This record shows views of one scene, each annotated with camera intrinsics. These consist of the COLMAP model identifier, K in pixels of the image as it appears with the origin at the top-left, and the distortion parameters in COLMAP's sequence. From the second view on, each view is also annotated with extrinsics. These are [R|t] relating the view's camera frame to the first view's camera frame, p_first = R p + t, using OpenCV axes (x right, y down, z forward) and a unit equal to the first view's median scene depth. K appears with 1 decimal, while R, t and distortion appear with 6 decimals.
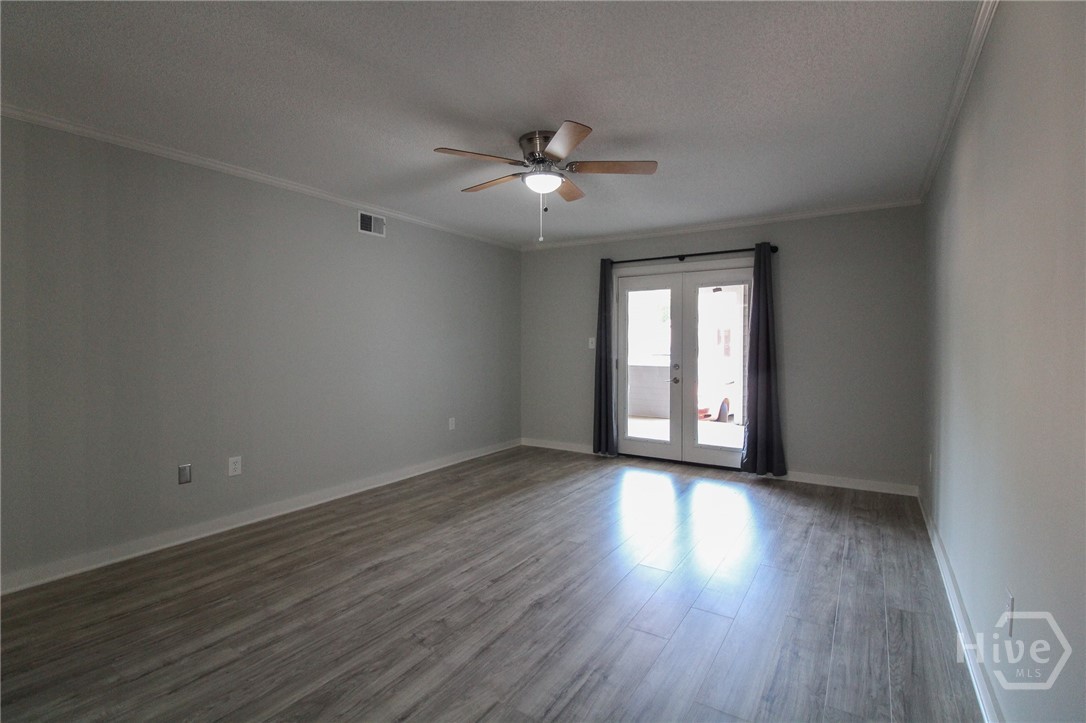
lens RADIAL K [[508.6, 0, 532.0], [0, 508.6, 356.5], [0, 0, 1]] dist [-0.014561, -0.001448]
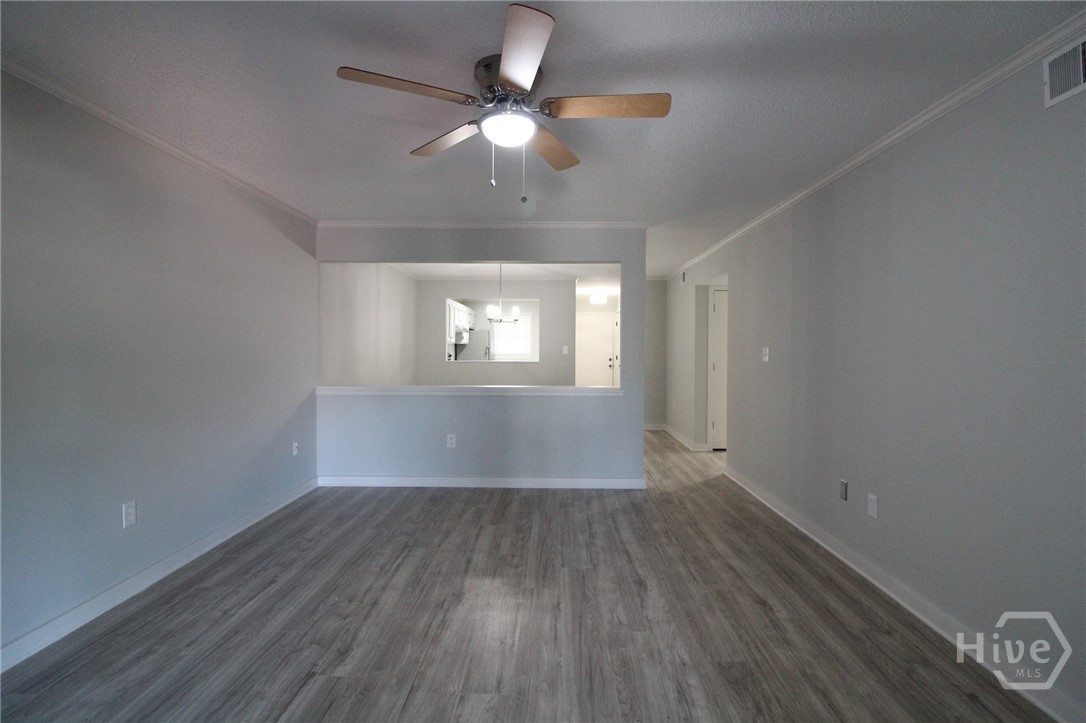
lens RADIAL K [[508.6, 0, 540.9], [0, 508.6, 353.1], [0, 0, 1]] dist [-0.014561, -0.001448]
pose [[-0.841859, 0.002093, -0.539693, 0.381393], [-0.021136, 0.999097, 0.036844, -0.062847], [0.539283, 0.042425, -0.841055, 1.697788]]
